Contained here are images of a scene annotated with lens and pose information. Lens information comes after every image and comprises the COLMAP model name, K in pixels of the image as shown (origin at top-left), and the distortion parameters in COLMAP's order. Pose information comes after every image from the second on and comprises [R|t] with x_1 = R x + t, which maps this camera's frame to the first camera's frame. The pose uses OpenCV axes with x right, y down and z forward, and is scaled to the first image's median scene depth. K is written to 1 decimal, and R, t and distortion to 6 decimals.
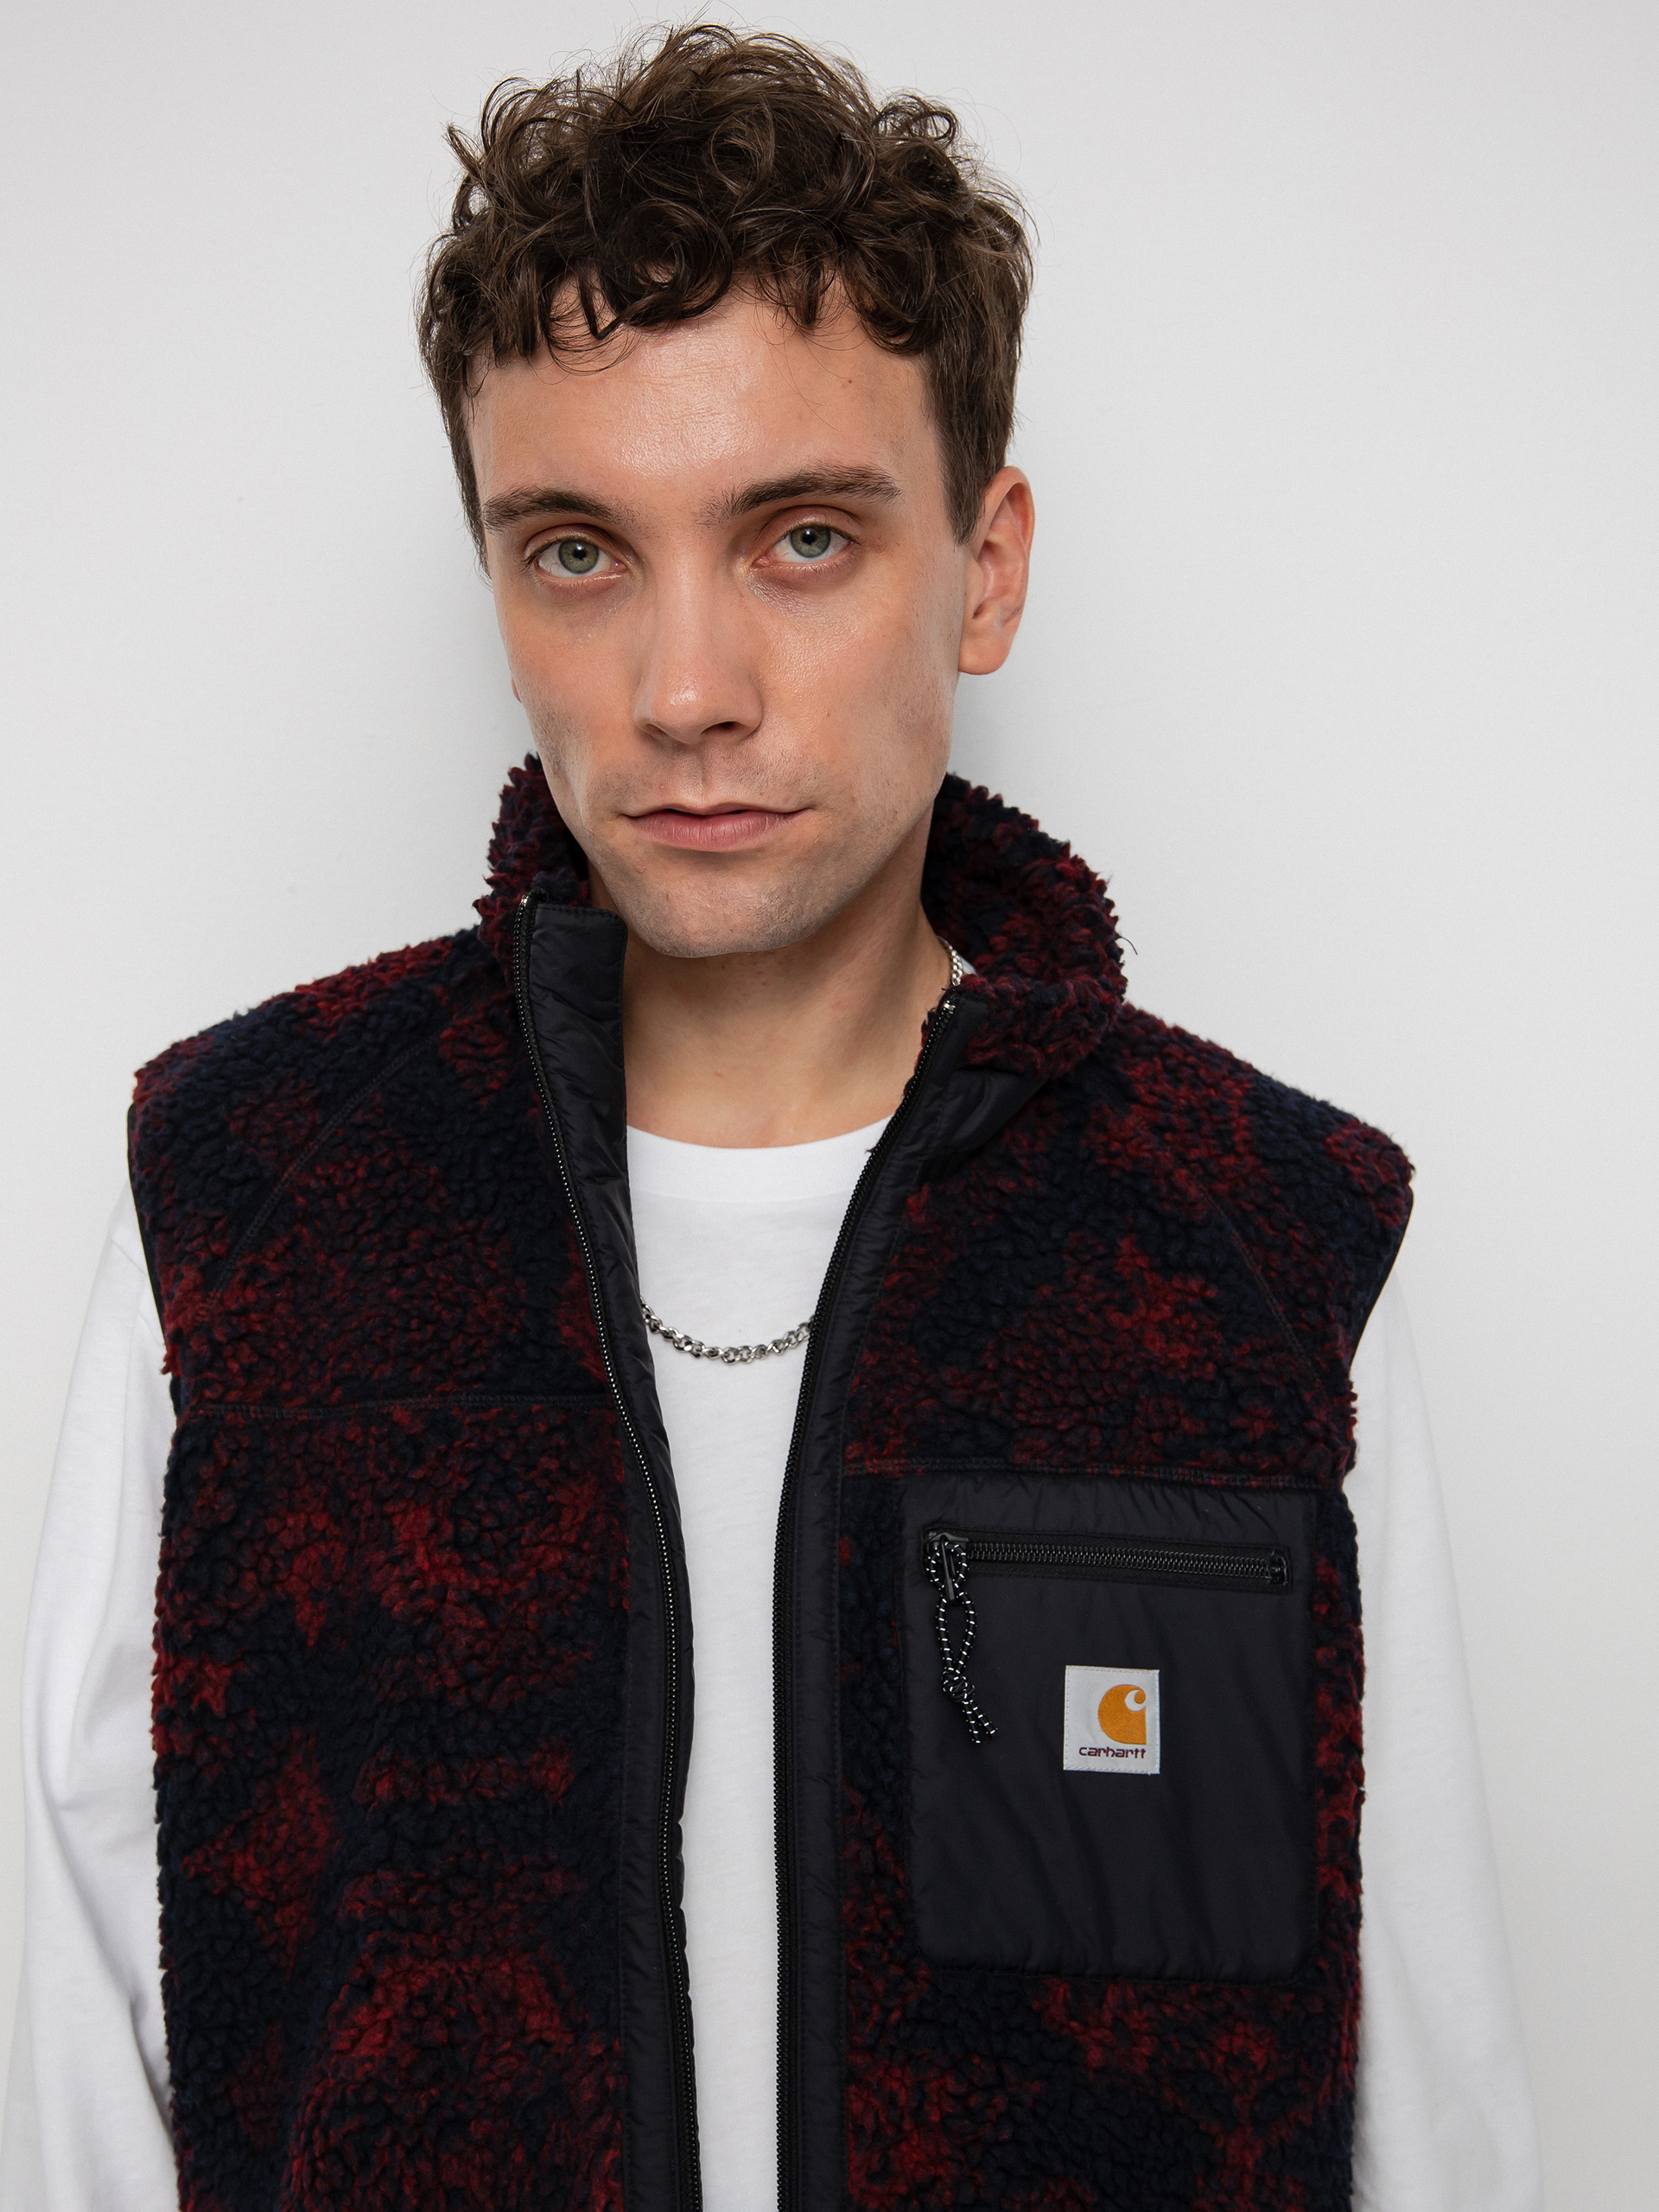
lens RADIAL K [[2724.6, 0, 829.5], [0, 2724.6, 1106.0], [0, 0, 1]] dist [-0.032949, -0.023492]
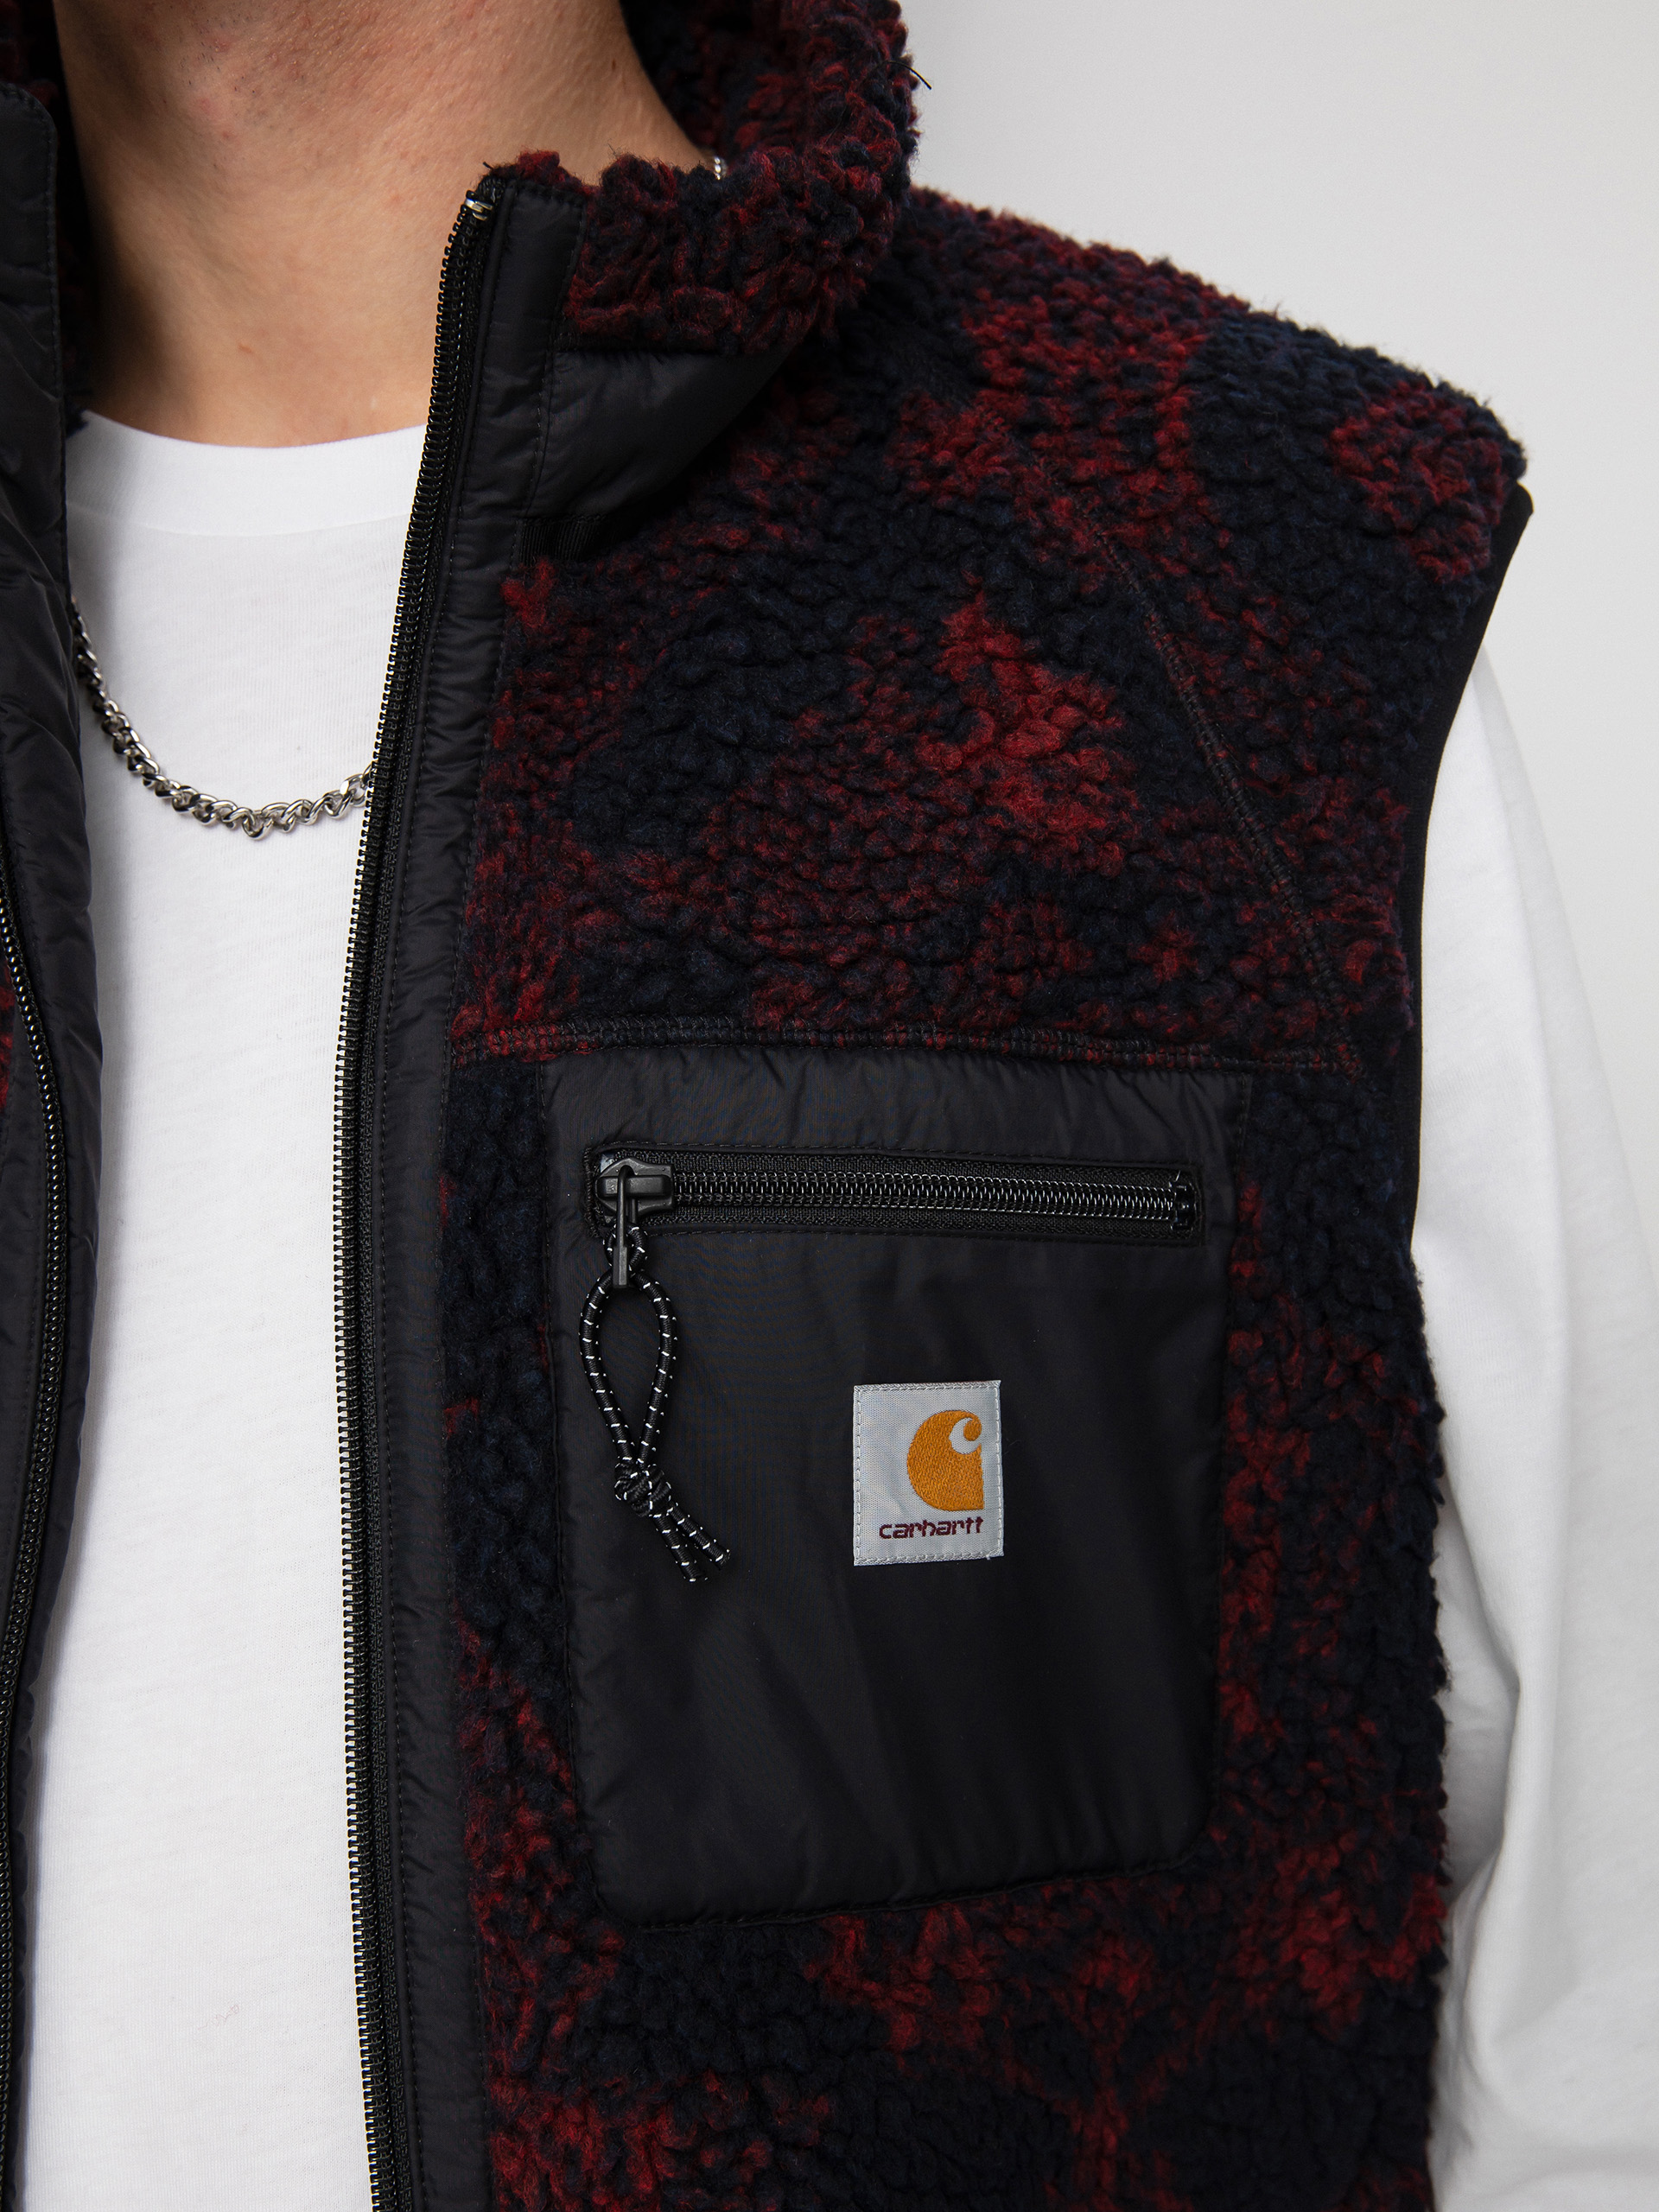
lens RADIAL K [[2653.5, 0, 829.3], [0, 2653.5, 1147.2], [0, 0, 1]] dist [-0.188986, 1.110683]
pose [[0.922381, -0.030117, 0.385104, -0.125651], [-0.027521, 0.989299, 0.143284, 0.078825], [-0.385299, -0.142760, 0.911682, 0.507996]]
